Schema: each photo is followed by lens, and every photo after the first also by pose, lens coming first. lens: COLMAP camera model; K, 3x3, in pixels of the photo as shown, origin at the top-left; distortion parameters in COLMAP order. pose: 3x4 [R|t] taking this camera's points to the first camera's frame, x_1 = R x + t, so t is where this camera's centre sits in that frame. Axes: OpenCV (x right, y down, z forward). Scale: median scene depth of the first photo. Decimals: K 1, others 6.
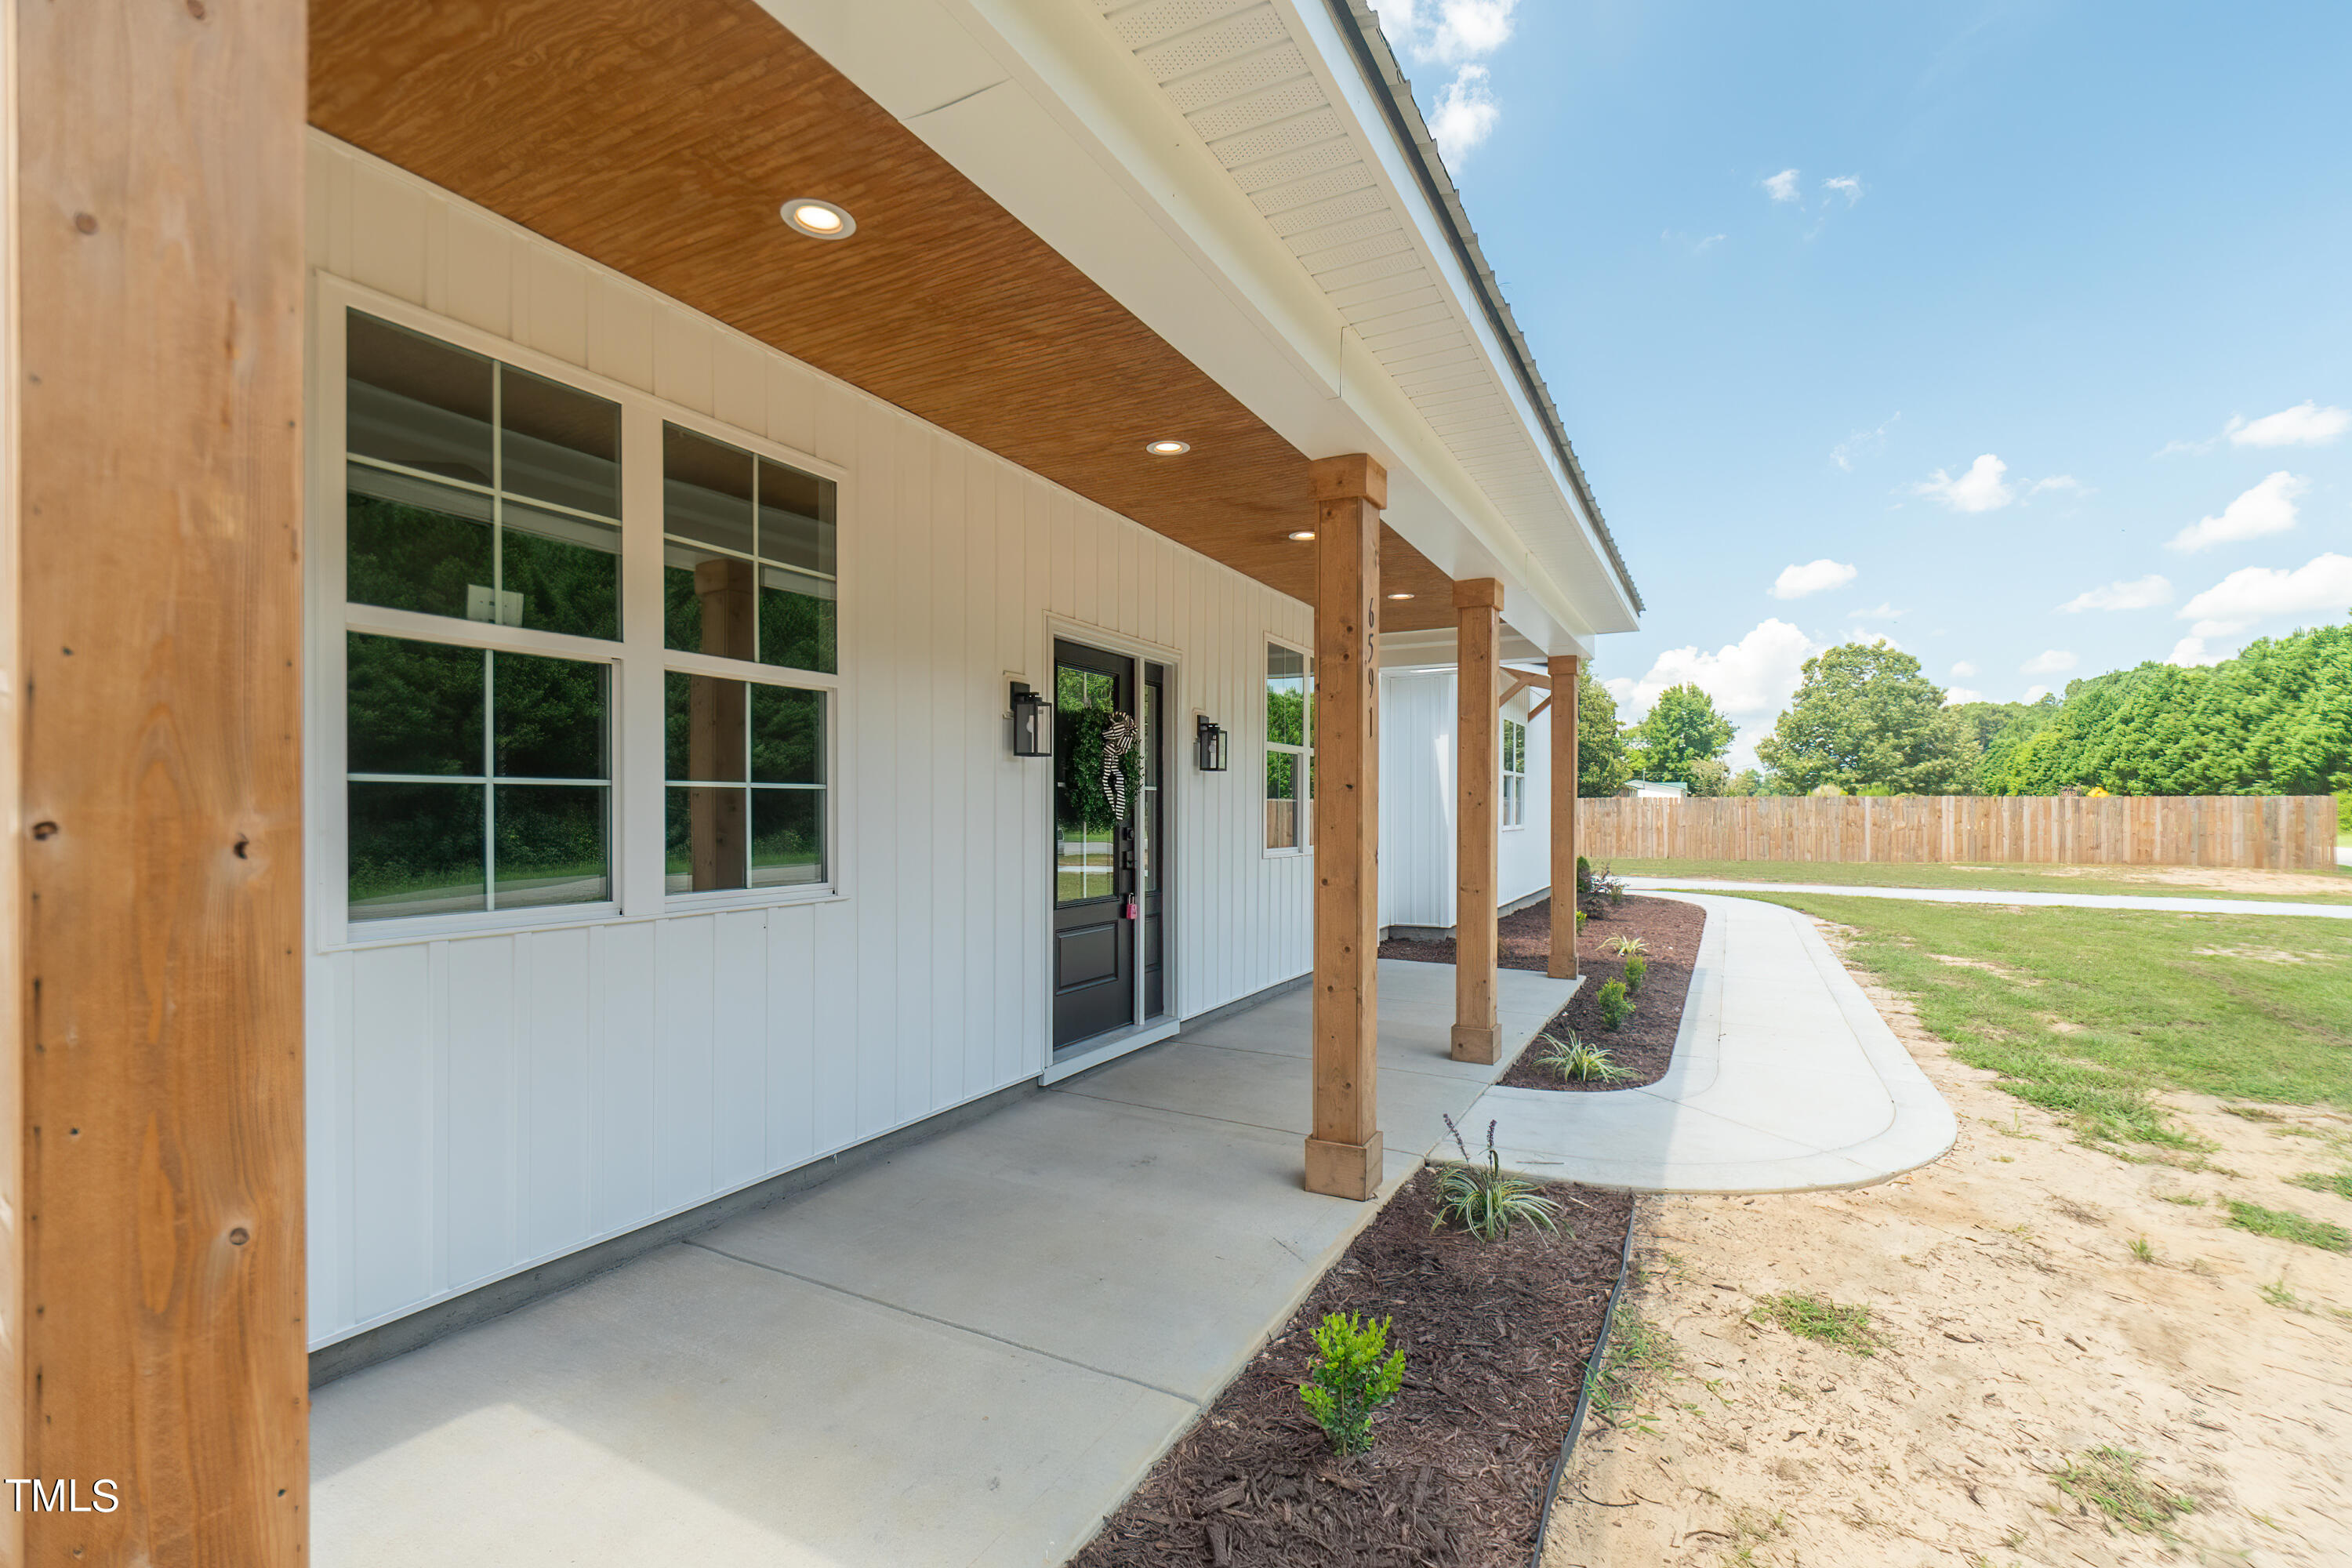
lens RADIAL K [[1047.9, 0, 1182.4], [0, 1047.9, 798.5], [0, 0, 1]] dist [0.004676, -0.004778]
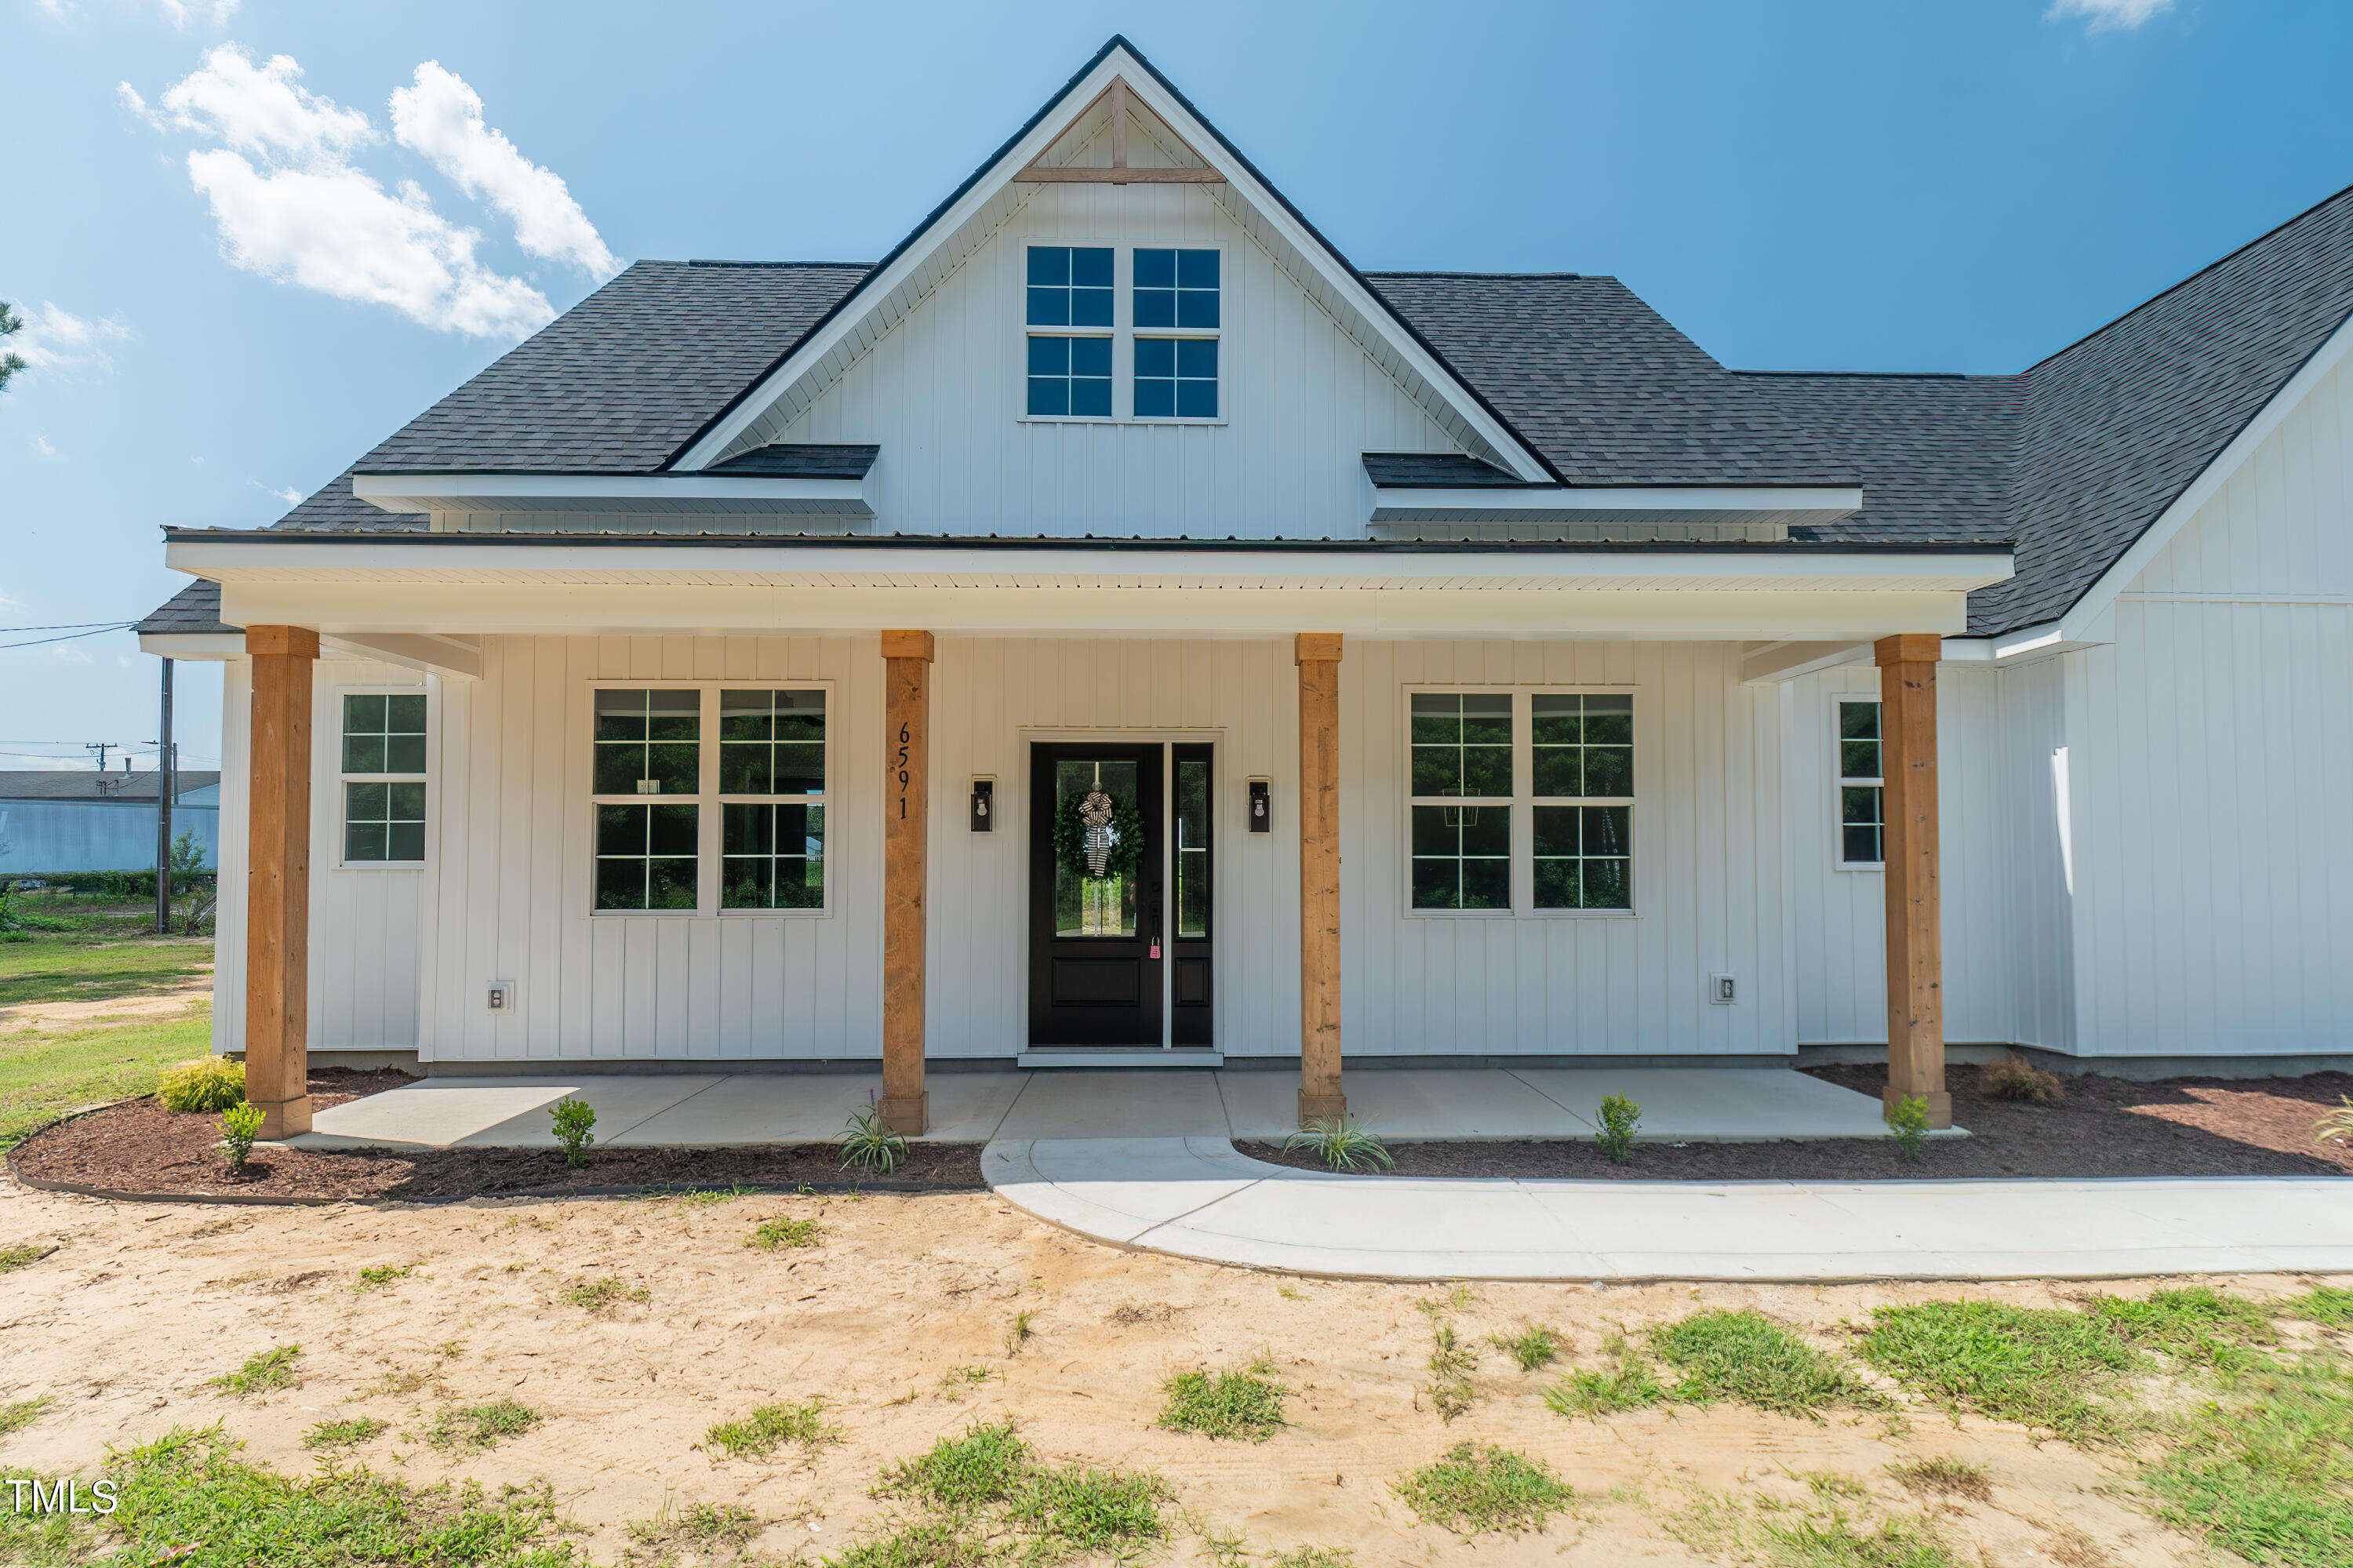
lens RADIAL K [[1134.3, 0, 1126.9], [0, 1134.3, 828.6], [0, 0, 1]] dist [-0.002068, -0.007363]
pose [[0.492677, -0.031875, -0.869628, 1.976355], [0.009686, 0.999468, -0.031146, 0.008102], [0.870158, 0.006921, 0.492724, 0.589345]]
